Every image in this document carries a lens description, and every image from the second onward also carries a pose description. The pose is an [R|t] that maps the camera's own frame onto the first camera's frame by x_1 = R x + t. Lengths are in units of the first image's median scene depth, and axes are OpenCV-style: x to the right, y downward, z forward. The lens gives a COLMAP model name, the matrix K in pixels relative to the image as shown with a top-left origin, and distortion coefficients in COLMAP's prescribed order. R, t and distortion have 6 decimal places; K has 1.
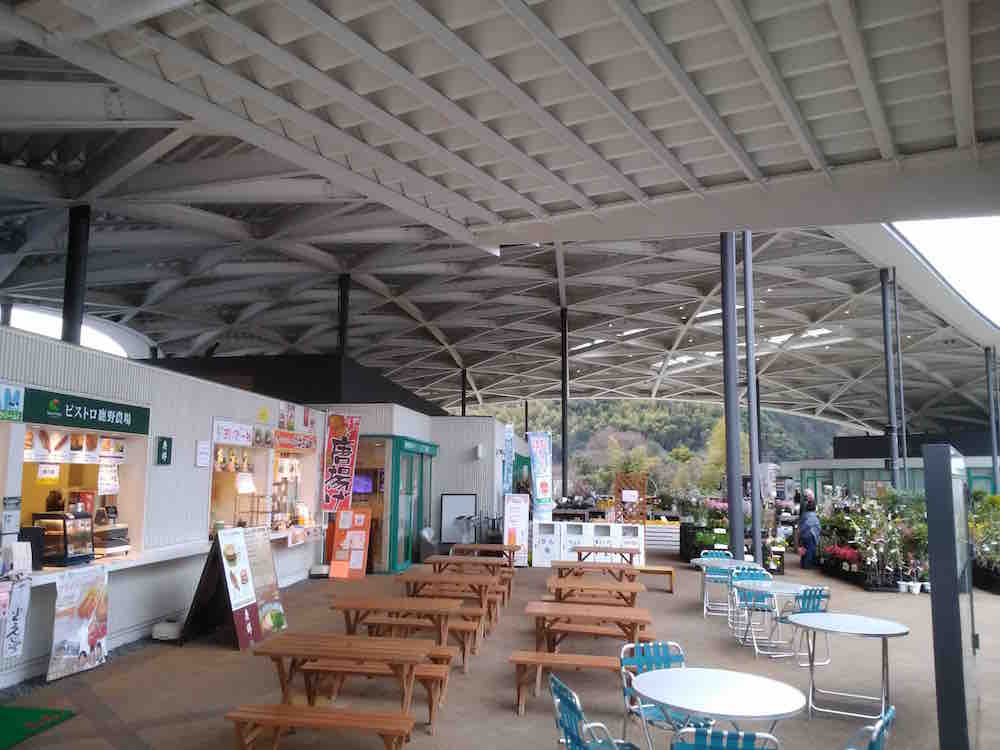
lens RADIAL K [[769.6, 0, 500.1], [0, 769.6, 390.6], [0, 0, 1]] dist [0.117888, -0.212149]
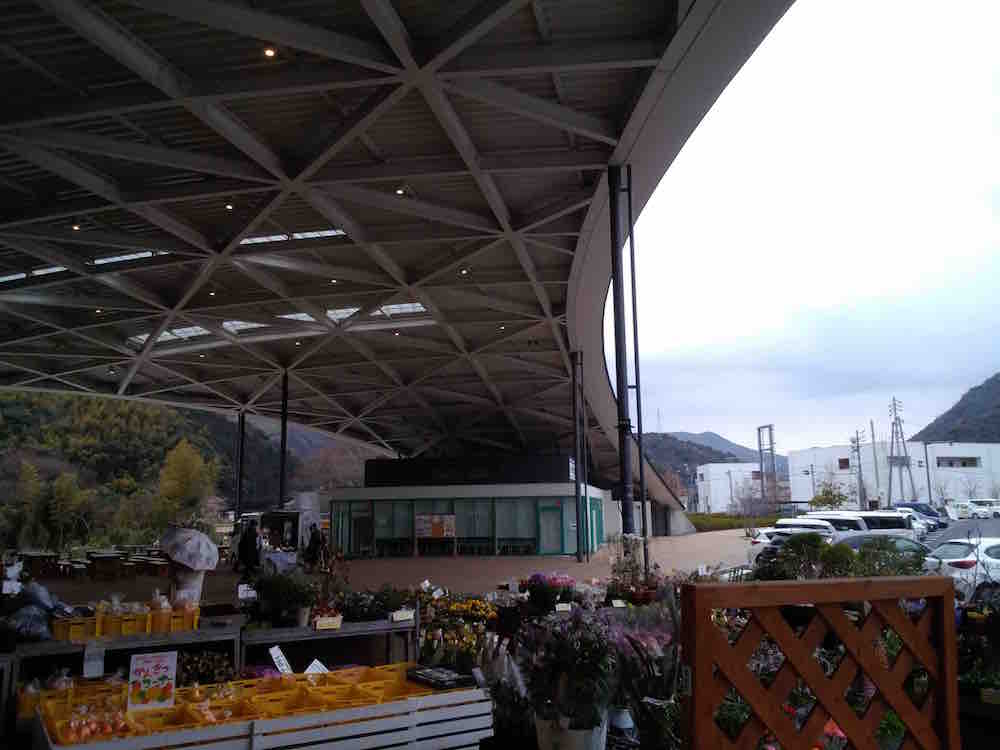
lens RADIAL K [[769.6, 0, 500.1], [0, 769.6, 390.6], [0, 0, 1]] dist [0.117888, -0.212149]
pose [[0.769092, 0.081048, 0.633979, 0.026174], [-0.054183, 0.996624, -0.061677, 0.028264], [-0.636838, 0.013085, 0.770887, 0.282175]]
